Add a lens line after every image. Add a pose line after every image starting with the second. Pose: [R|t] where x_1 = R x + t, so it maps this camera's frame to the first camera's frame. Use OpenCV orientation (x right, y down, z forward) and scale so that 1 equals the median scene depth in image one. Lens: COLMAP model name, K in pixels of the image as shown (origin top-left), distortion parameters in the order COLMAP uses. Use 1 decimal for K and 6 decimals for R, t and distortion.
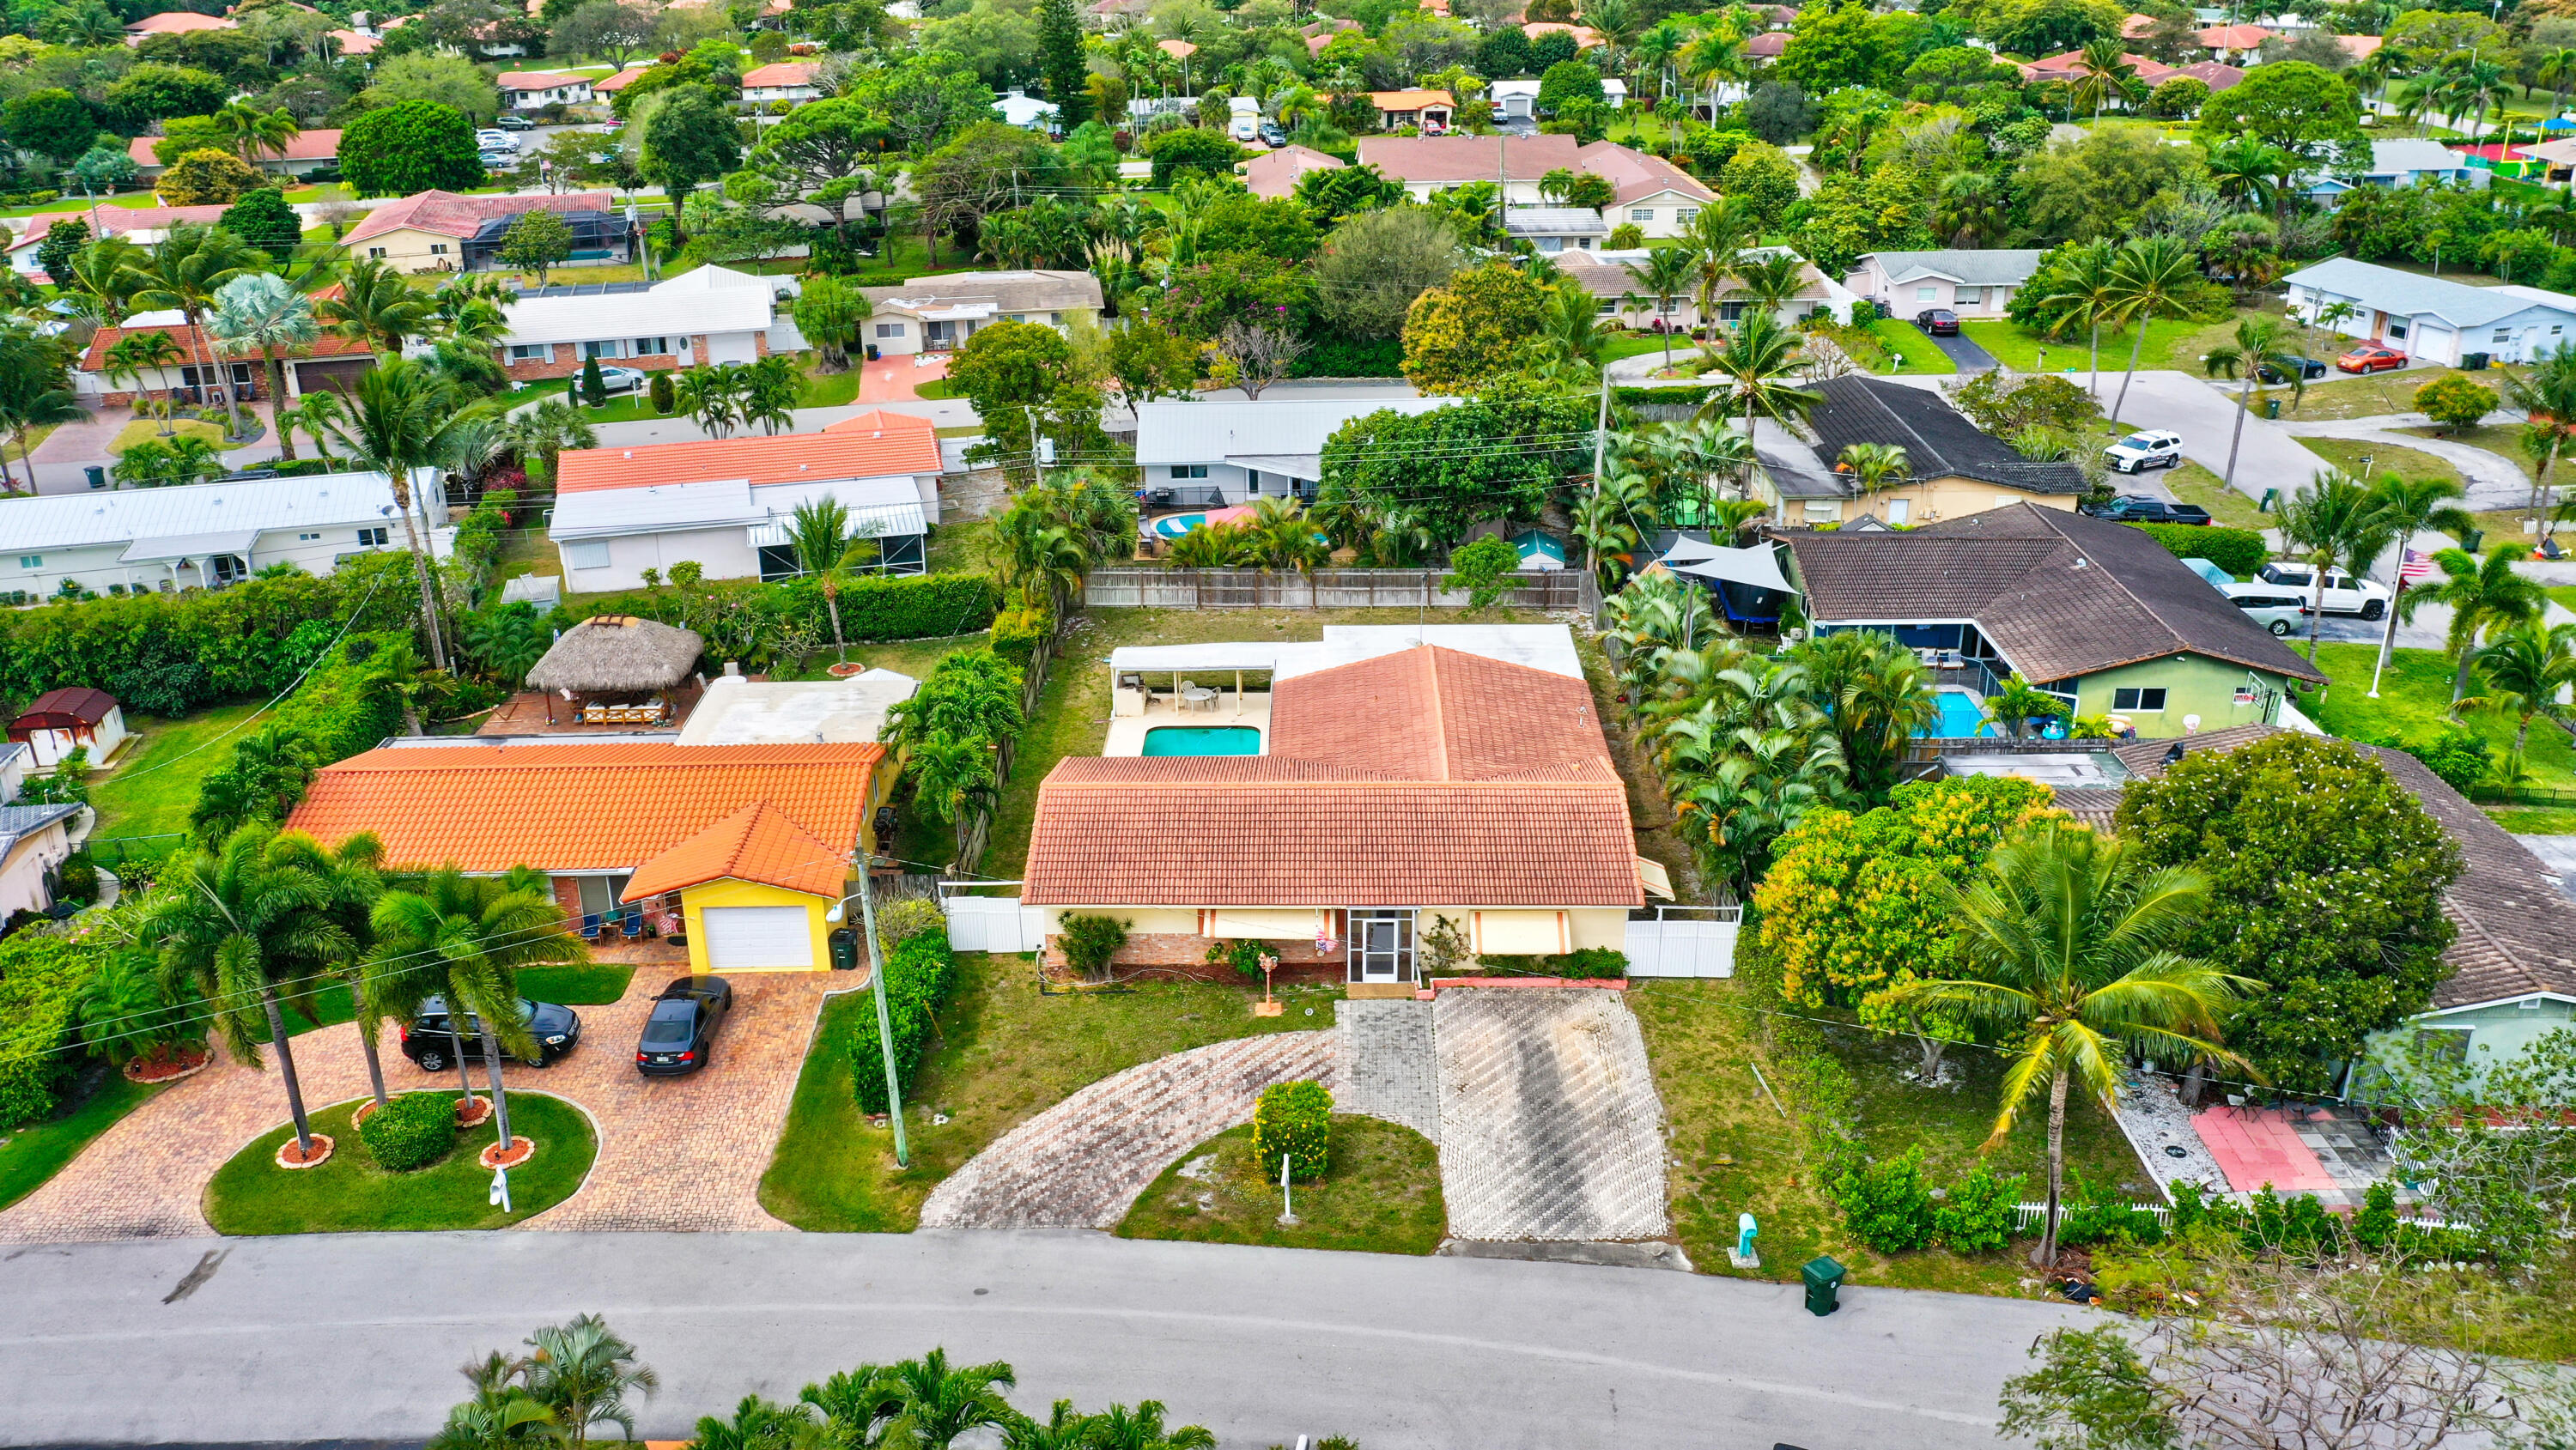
lens RADIAL K [[2112.9, 0, 1287.4], [0, 2112.9, 714.3], [0, 0, 1]] dist [-0.004306, -0.012020]
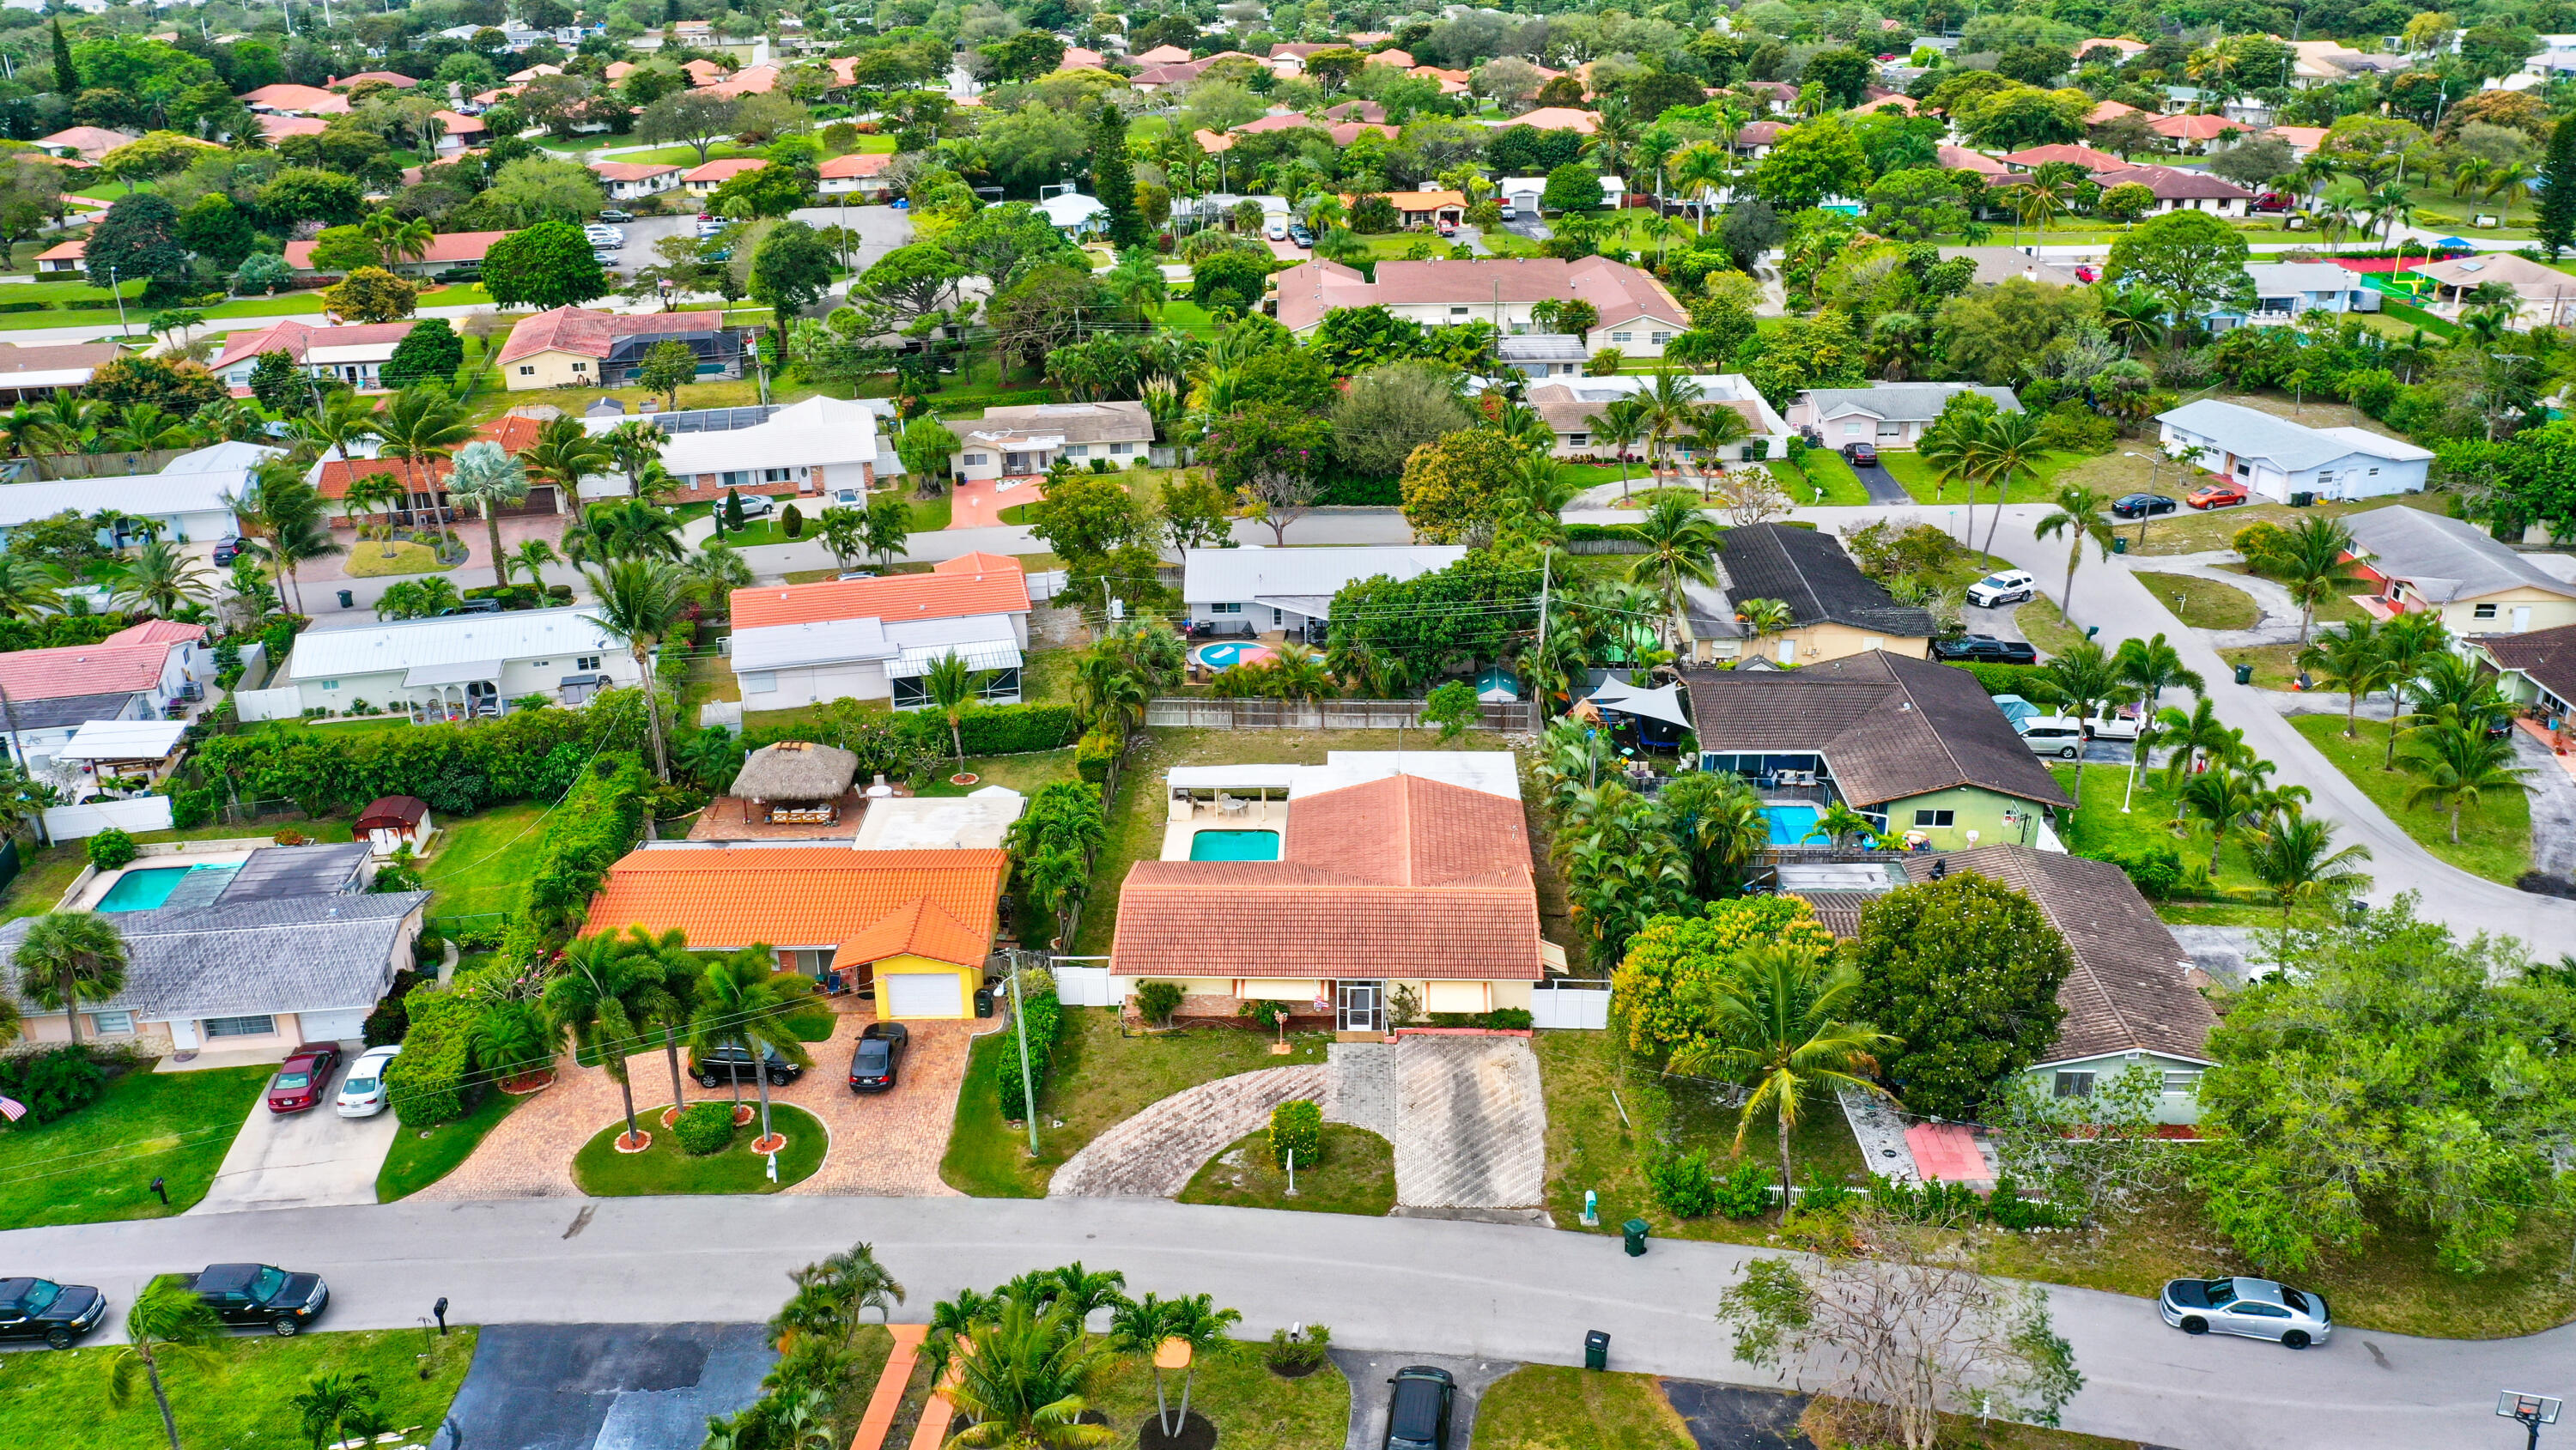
lens RADIAL K [[2112.9, 0, 1299.7], [0, 2112.9, 722.4], [0, 0, 1]] dist [-0.004306, -0.012020]
pose [[0.999937, 0.007623, -0.008226, 0.010741], [-0.007603, 0.999968, 0.002476, -0.067406], [0.008245, -0.002413, 0.999963, -0.341014]]
